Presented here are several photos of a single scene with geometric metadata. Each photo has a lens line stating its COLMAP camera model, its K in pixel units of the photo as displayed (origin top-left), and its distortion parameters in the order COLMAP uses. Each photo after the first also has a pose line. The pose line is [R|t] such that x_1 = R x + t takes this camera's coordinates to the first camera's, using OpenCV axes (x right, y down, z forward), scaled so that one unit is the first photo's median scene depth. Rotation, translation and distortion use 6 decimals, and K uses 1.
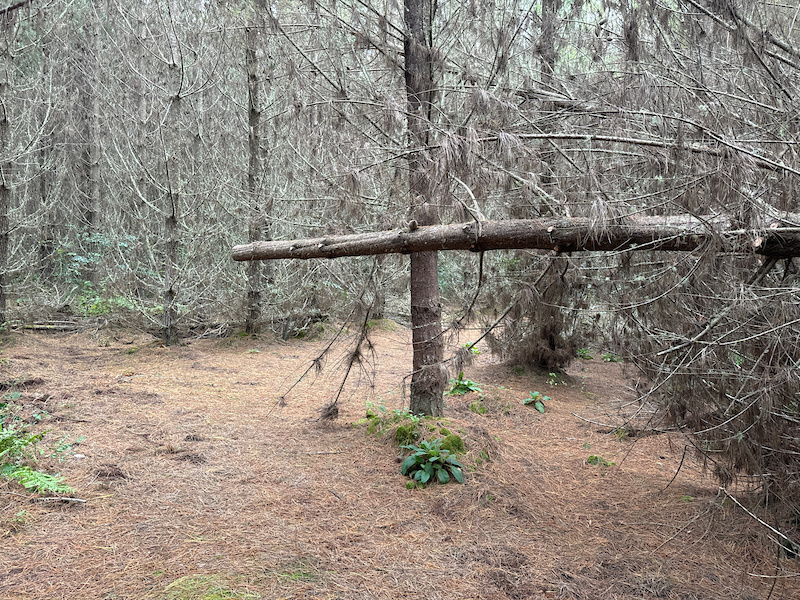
lens RADIAL K [[563.4, 0, 400.0], [0, 563.4, 300.0], [0, 0, 1]] dist [-0.003143, -0.002496]
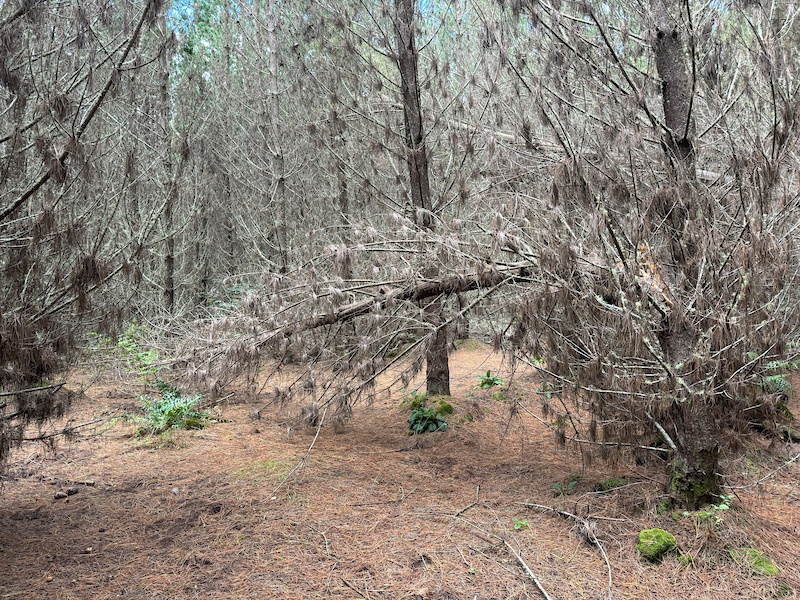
lens RADIAL K [[558.4, 0, 400.0], [0, 558.4, 300.0], [0, 0, 1]] dist [0.002235, 0.000206]
pose [[0.972459, -0.075014, -0.220673, 0.142963], [0.063502, 0.996247, -0.058819, 0.021154], [0.224257, 0.043186, 0.973573, -0.207494]]
